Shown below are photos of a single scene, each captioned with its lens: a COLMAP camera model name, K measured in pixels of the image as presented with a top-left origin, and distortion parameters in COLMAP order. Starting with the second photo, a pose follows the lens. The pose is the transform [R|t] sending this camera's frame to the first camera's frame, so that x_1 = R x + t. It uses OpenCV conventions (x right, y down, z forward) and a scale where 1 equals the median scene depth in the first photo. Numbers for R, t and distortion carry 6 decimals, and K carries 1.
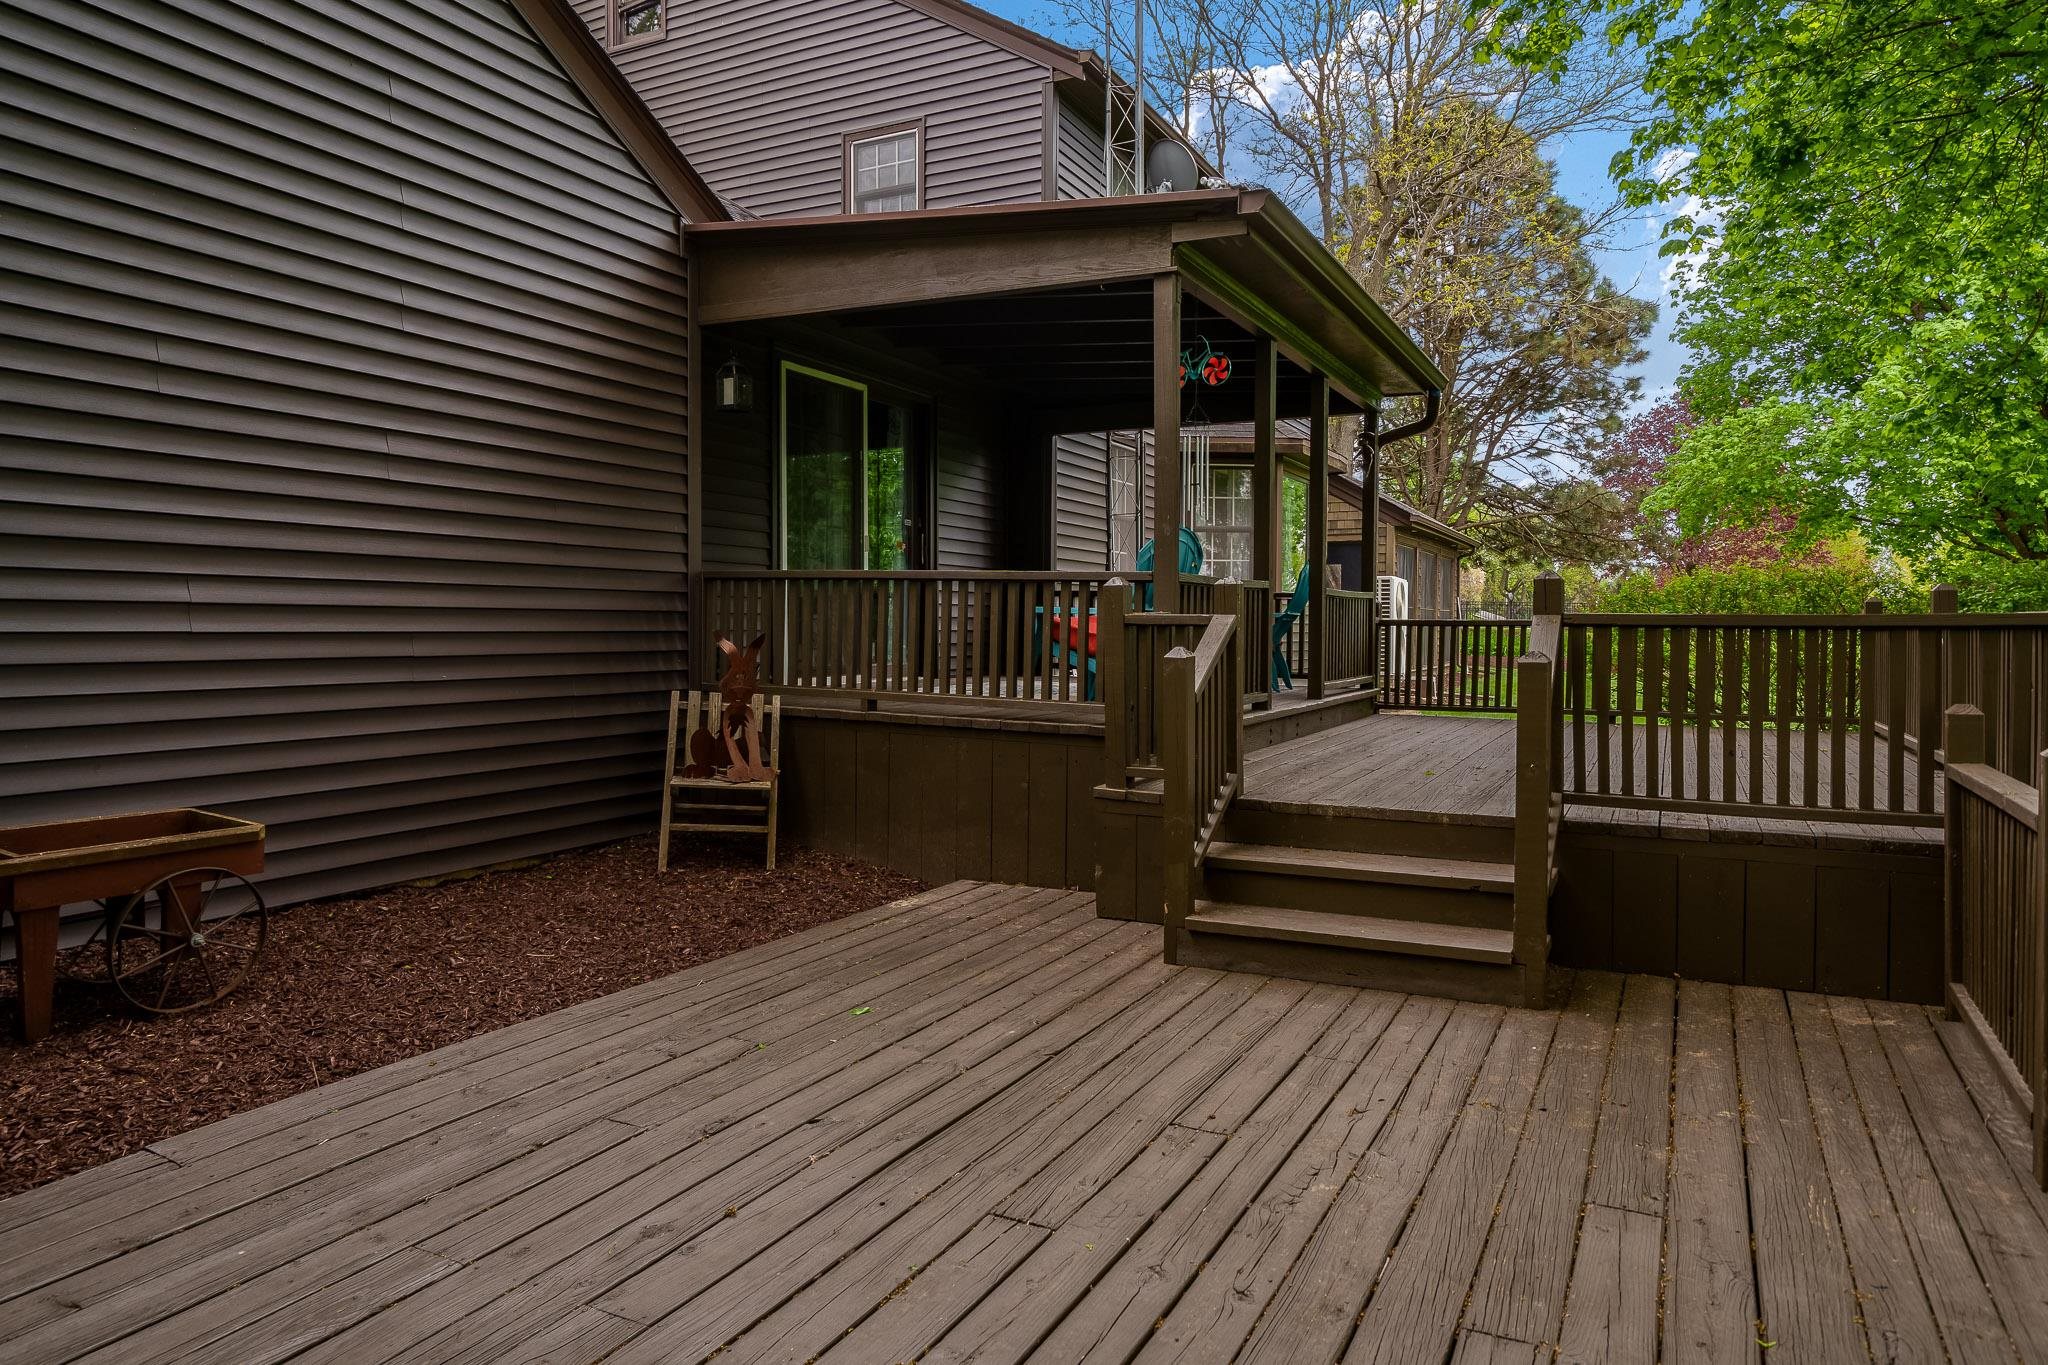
lens RADIAL K [[1289.0, 0, 1026.0], [0, 1289.0, 626.7], [0, 0, 1]] dist [0.002633, -0.000196]
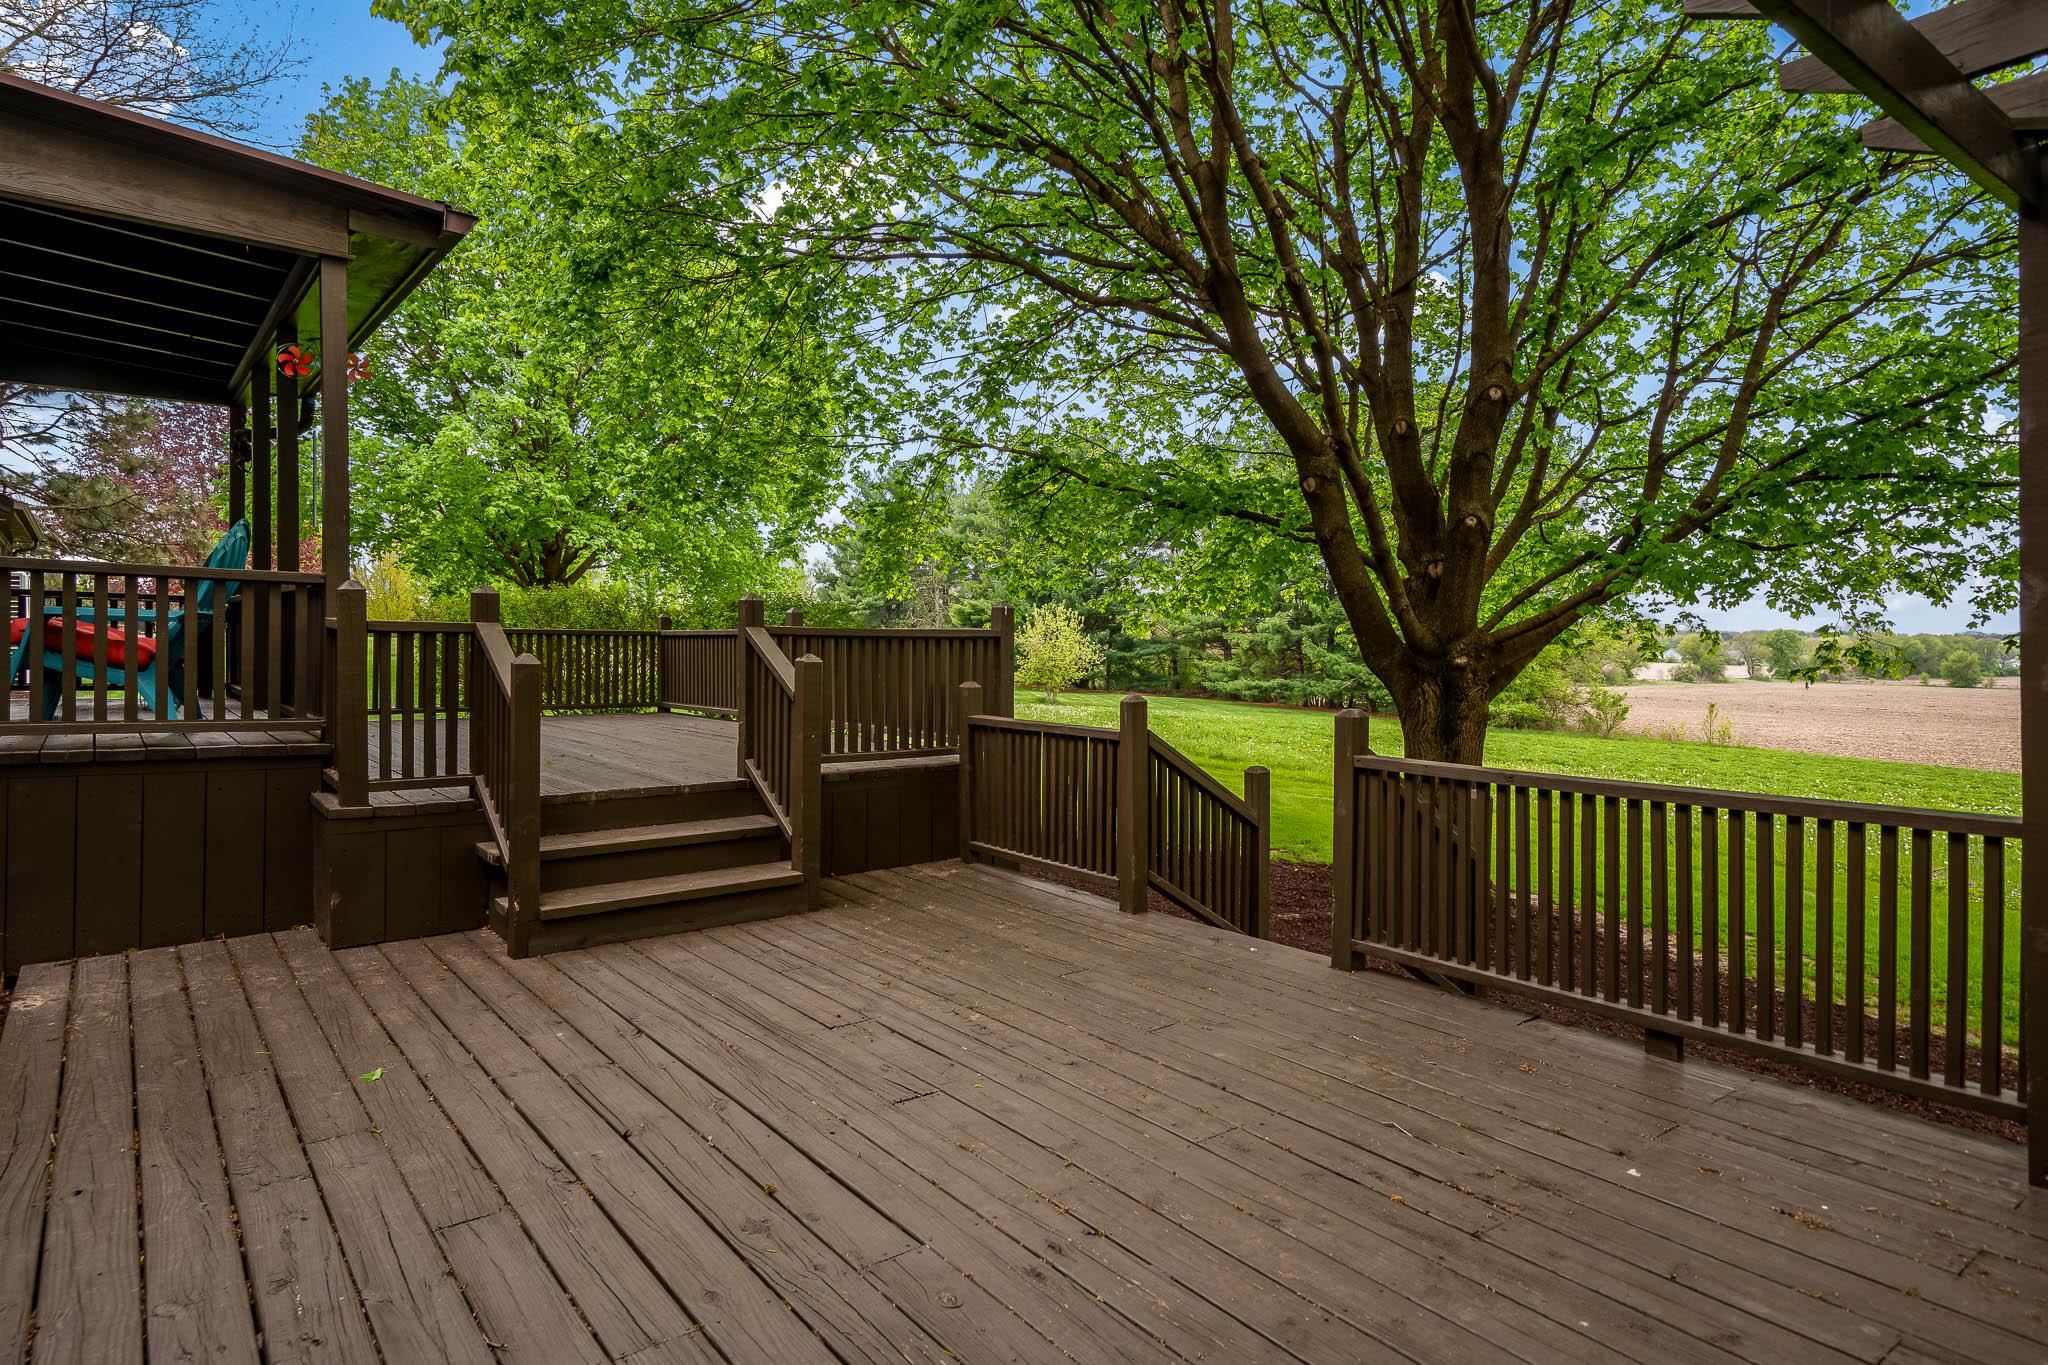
lens RADIAL K [[1189.9, 0, 1011.9], [0, 1189.9, 640.4], [0, 0, 1]] dist [-0.033605, 0.001191]
pose [[0.390214, 0.002084, 0.920722, -0.731046], [-0.008851, 0.999960, 0.001488, -0.000592], [-0.920682, -0.008730, 0.390217, 0.313613]]
